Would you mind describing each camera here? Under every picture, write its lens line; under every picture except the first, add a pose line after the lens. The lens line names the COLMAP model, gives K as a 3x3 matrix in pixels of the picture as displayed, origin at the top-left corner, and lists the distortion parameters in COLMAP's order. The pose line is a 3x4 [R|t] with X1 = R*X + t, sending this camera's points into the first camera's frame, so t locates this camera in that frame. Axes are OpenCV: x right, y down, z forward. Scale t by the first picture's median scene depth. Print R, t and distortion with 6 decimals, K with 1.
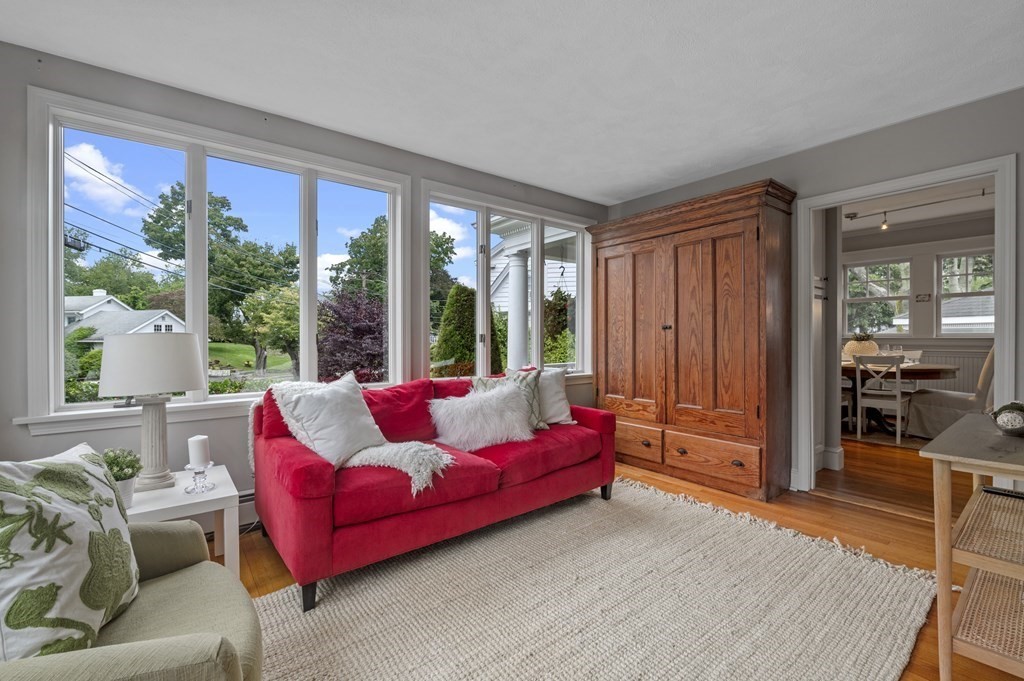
lens RADIAL K [[438.9, 0, 511.7], [0, 438.9, 338.0], [0, 0, 1]] dist [-0.016485, -0.000020]
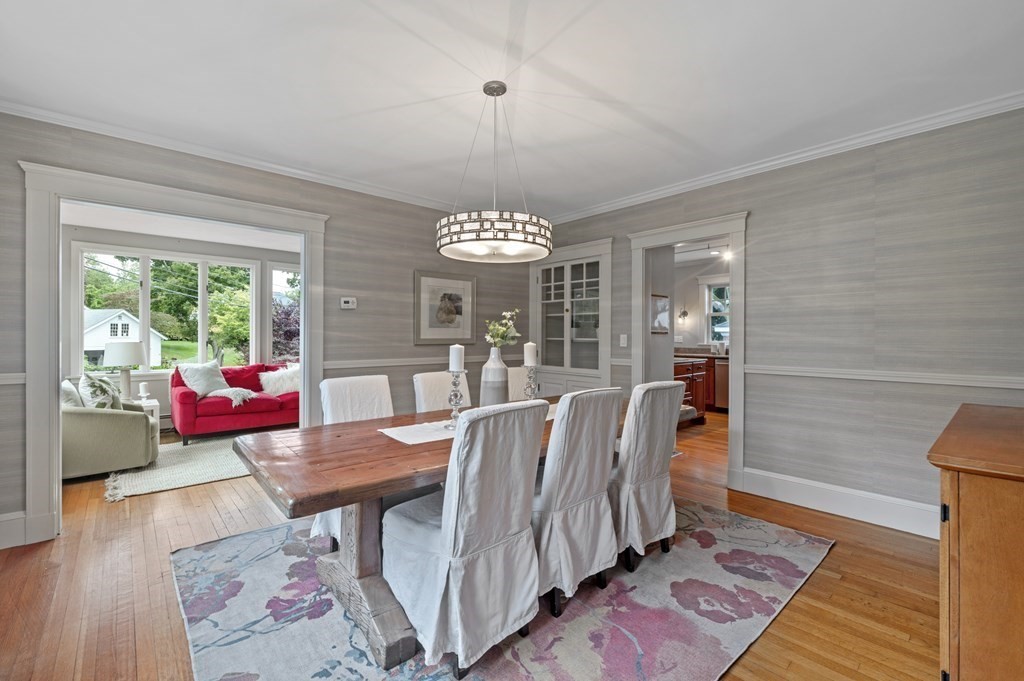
lens RADIAL K [[439.3, 0, 513.3], [0, 439.3, 338.1], [0, 0, 1]] dist [-0.009483, -0.000215]
pose [[0.998150, 0.006800, 0.060418, 0.106580], [-0.006876, 0.999976, 0.001060, -0.004519], [-0.060409, -0.001473, 0.998173, -0.139492]]
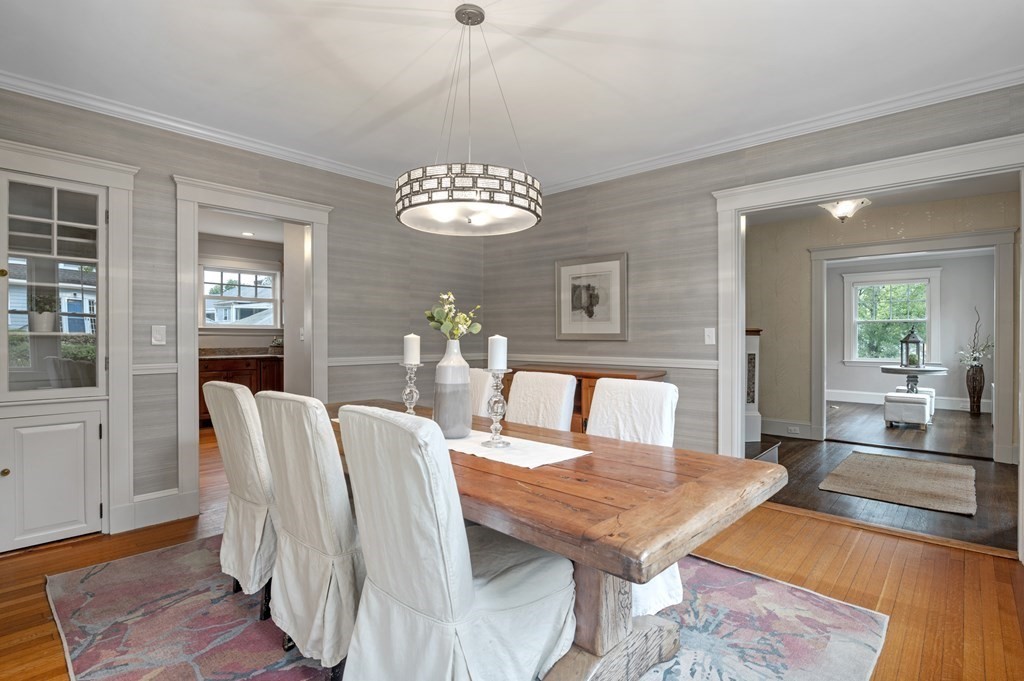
lens RADIAL K [[492.2, 0, 512.0], [0, 492.2, 340.5], [0, 0, 1]] dist [-0.002242, -0.000843]
pose [[-0.157991, -0.005614, 0.987425, 0.015588], [0.002457, 0.999979, 0.006079, -0.002712], [-0.987437, 0.003387, -0.157974, -0.028612]]
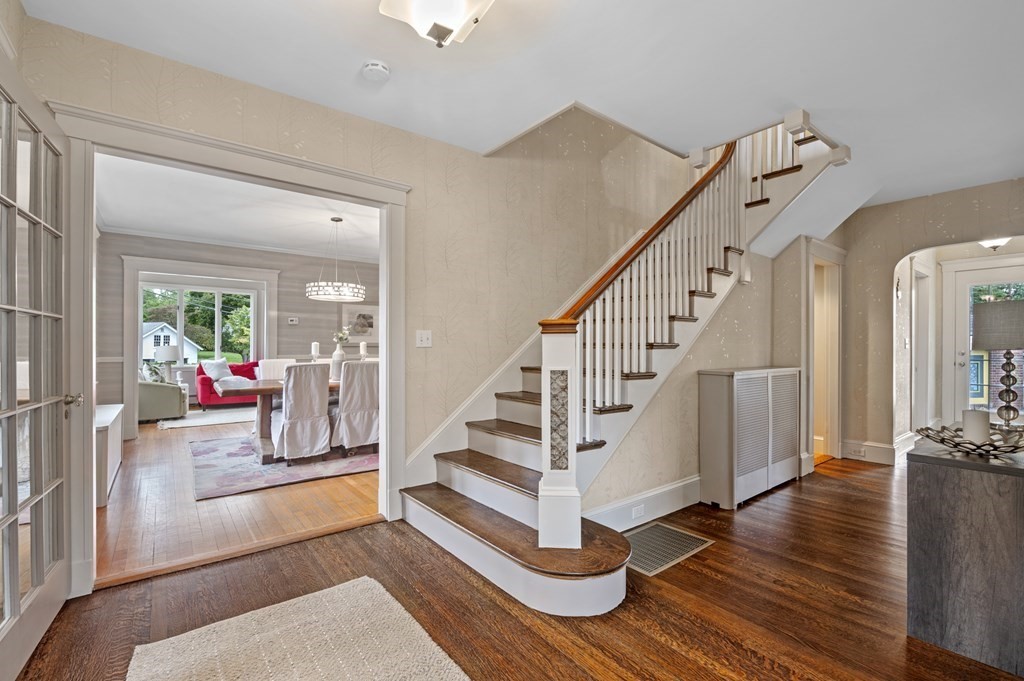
lens RADIAL K [[452.7, 0, 509.6], [0, 452.7, 343.0], [0, 0, 1]] dist [-0.006446, -0.000484]
pose [[0.999858, 0.005030, -0.016101, 0.197027], [-0.005232, 0.999908, -0.012530, -0.000178], [0.016037, 0.012613, 0.999792, -0.256500]]
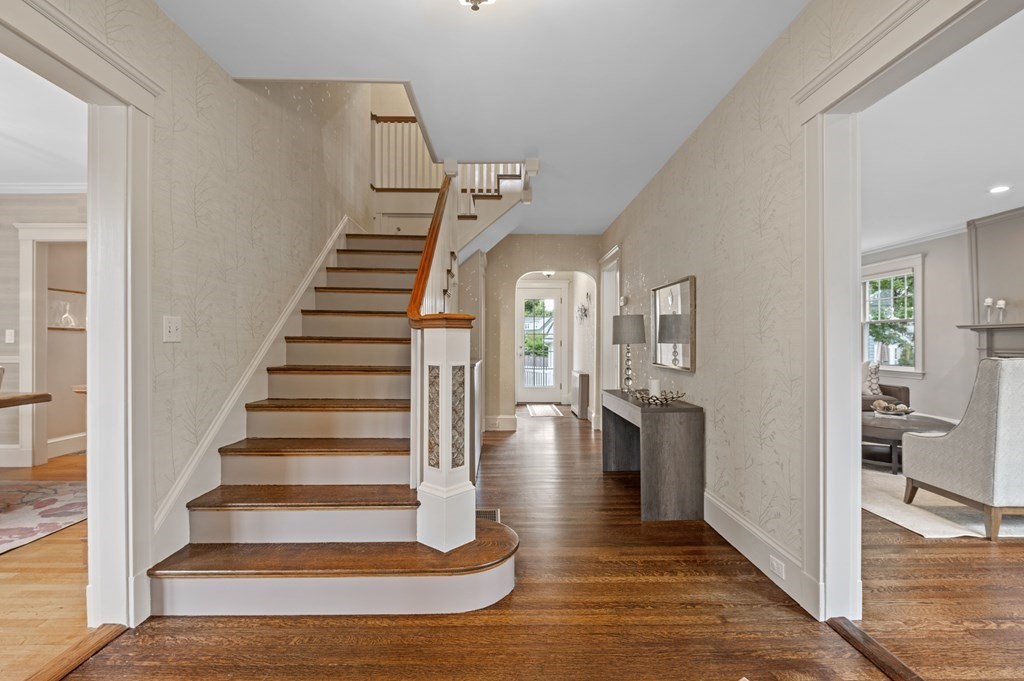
lens RADIAL K [[492.2, 0, 512.0], [0, 492.2, 340.5], [0, 0, 1]] dist [-0.002242, -0.000843]
pose [[0.611790, 0.008193, 0.790978, 0.132995], [0.000235, 0.999944, -0.010540, 0.000207], [-0.791020, 0.006634, 0.611754, -0.232213]]
